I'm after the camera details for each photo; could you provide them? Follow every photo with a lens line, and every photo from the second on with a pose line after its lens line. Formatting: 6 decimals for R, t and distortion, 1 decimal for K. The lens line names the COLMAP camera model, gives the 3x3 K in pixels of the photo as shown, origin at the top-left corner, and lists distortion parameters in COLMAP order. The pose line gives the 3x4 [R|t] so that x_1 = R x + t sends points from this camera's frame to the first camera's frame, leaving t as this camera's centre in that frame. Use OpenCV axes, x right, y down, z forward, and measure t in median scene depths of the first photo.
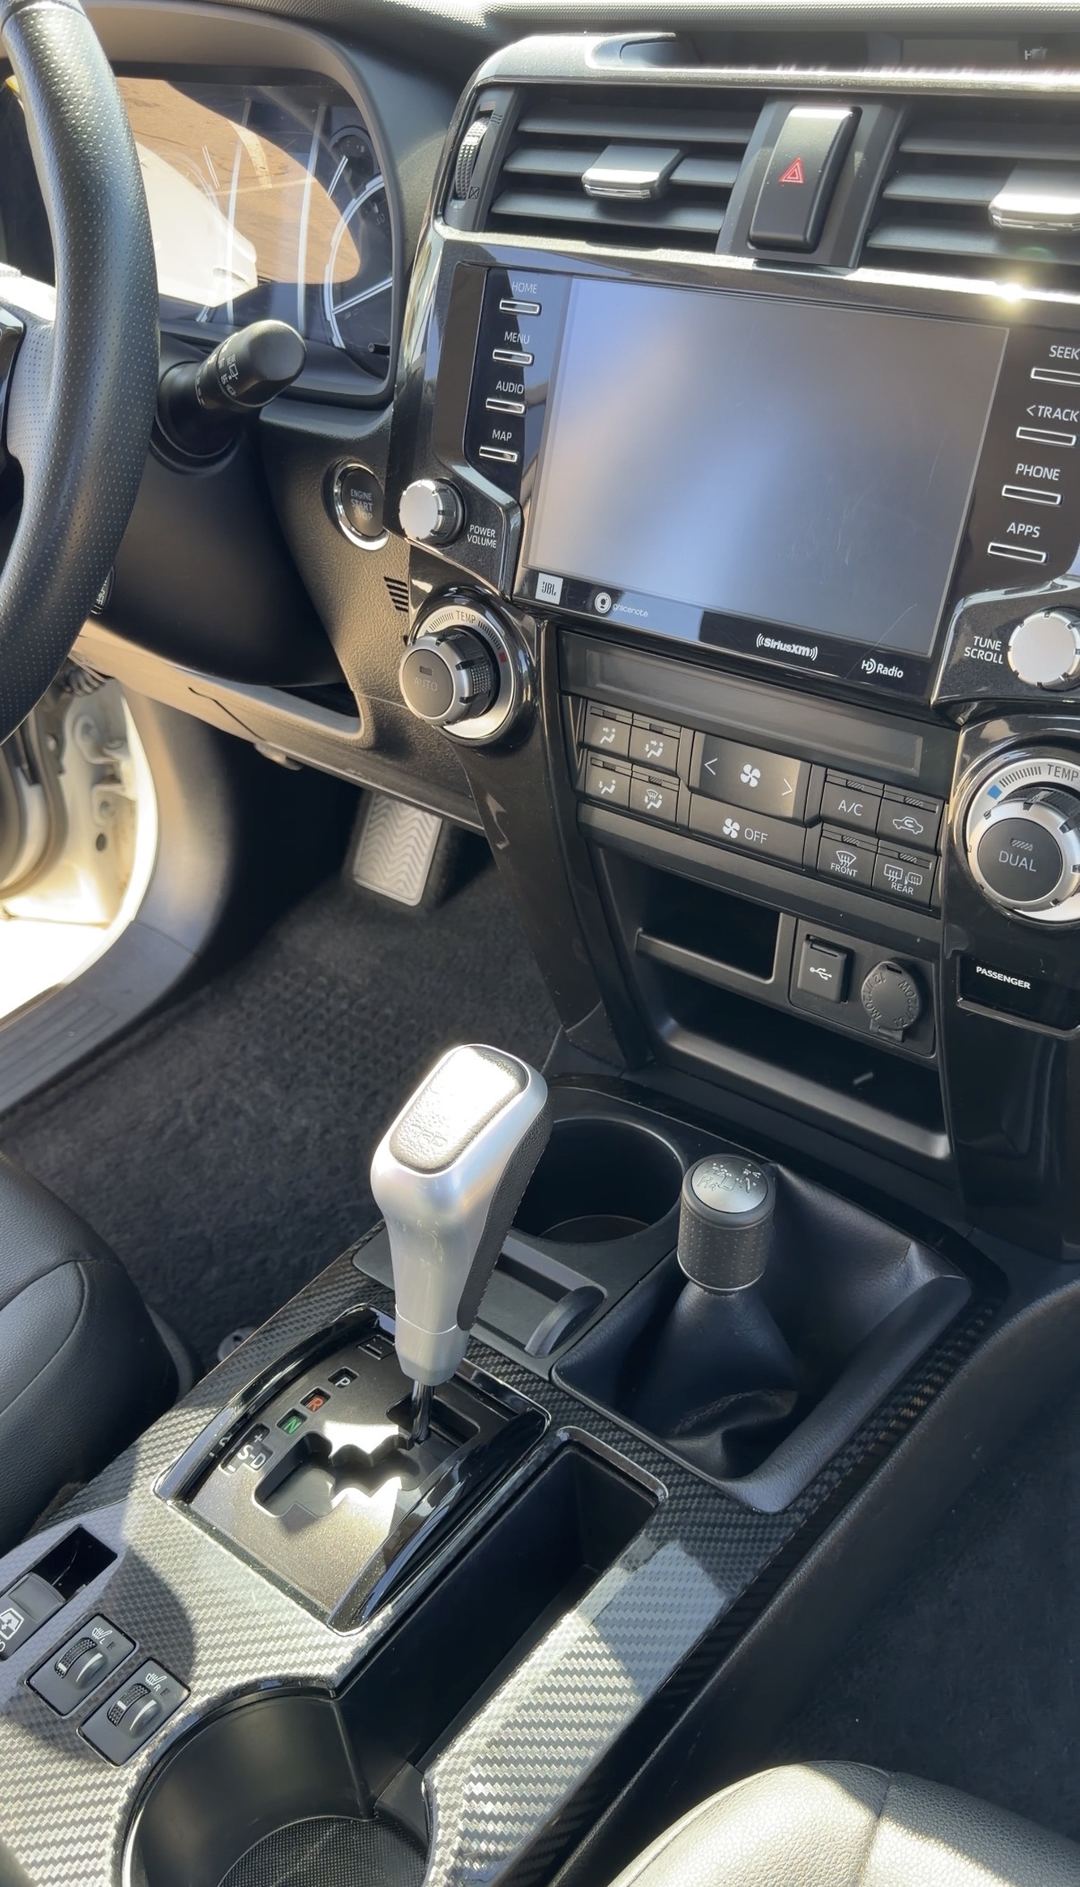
lens RADIAL K [[1599.0, 0, 542.9], [0, 1599.0, 931.3], [0, 0, 1]] dist [0.168875, -0.450042]
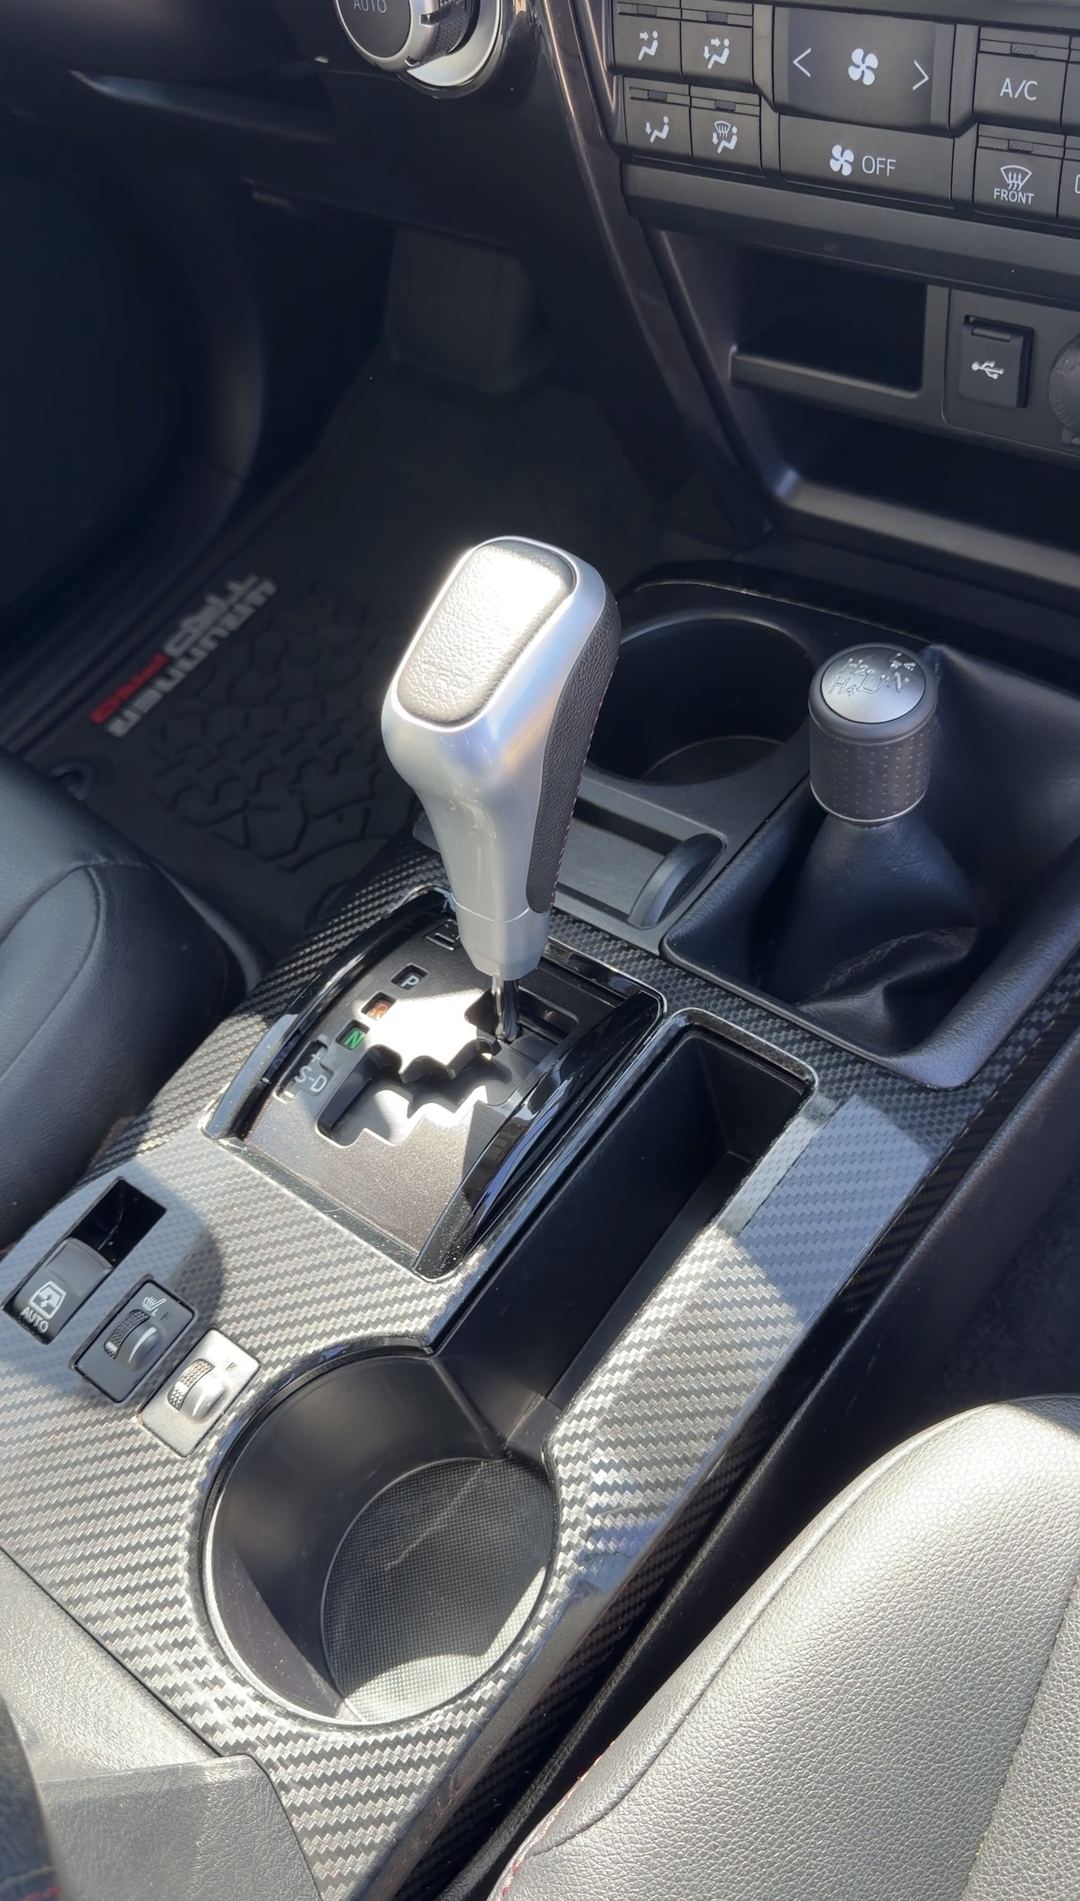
lens RADIAL K [[1632.8, 0, 524.2], [0, 1632.8, 954.6], [0, 0, 1]] dist [0.107362, -0.197120]
pose [[0.986574, -0.102128, -0.127443, 0.042722], [0.136548, 0.943912, 0.300641, 0.025620], [0.089591, -0.314006, 0.945184, 0.235932]]
